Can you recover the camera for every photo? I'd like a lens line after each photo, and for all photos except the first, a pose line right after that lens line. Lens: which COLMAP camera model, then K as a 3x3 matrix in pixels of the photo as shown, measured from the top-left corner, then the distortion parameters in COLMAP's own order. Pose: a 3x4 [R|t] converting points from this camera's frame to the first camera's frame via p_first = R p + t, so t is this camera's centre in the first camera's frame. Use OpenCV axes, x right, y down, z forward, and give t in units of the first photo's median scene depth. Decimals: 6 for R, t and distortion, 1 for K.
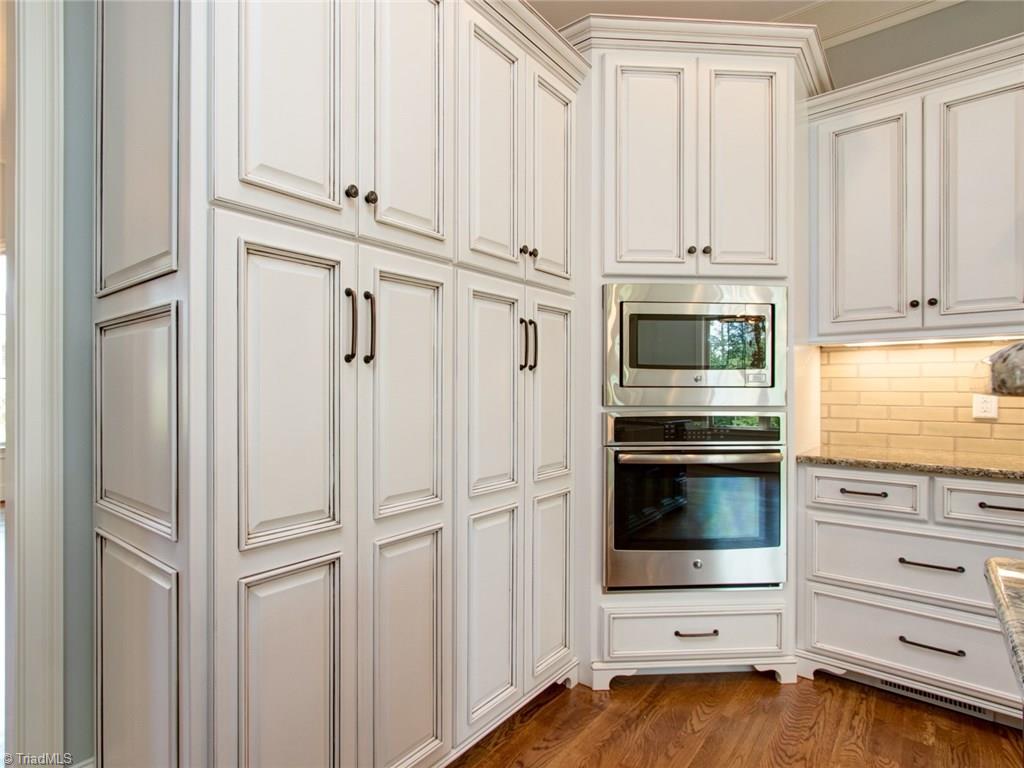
lens RADIAL K [[539.4, 0, 460.6], [0, 539.4, 389.3], [0, 0, 1]] dist [-0.007273, 0.001665]
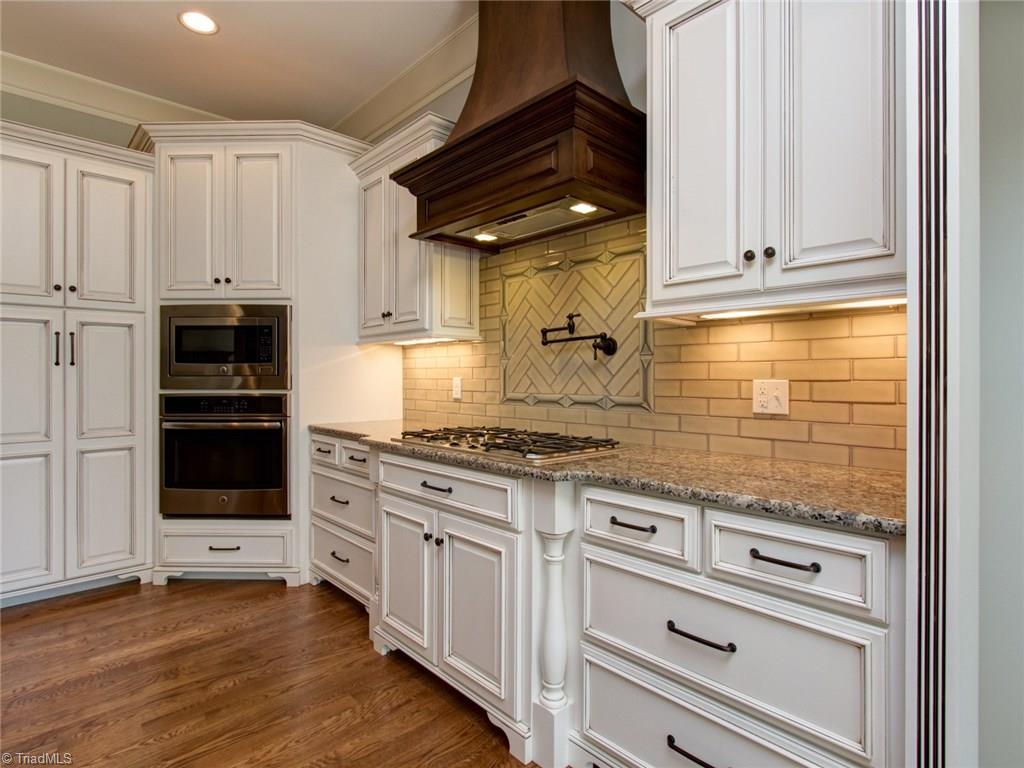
lens RADIAL K [[539.4, 0, 510.0], [0, 539.4, 374.8], [0, 0, 1]] dist [-0.007273, 0.001665]
pose [[0.995705, -0.002299, -0.092554, 1.326808], [0.001957, 0.999991, -0.003793, -0.000371], [0.092562, 0.003596, 0.995700, -0.353159]]
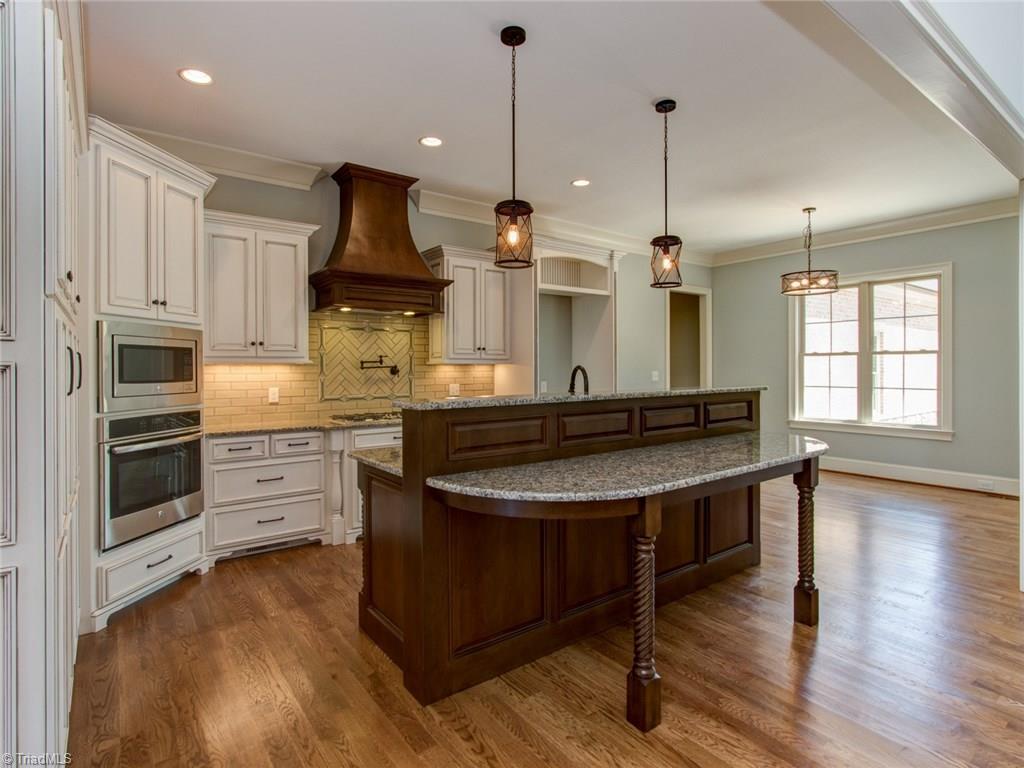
lens RADIAL K [[539.4, 0, 507.8], [0, 539.4, 375.4], [0, 0, 1]] dist [-0.007273, 0.001665]
pose [[0.199440, -0.016036, 0.979779, -0.818621], [0.004986, 0.999870, 0.015350, -0.075607], [-0.979897, 0.001824, 0.199494, -0.233826]]
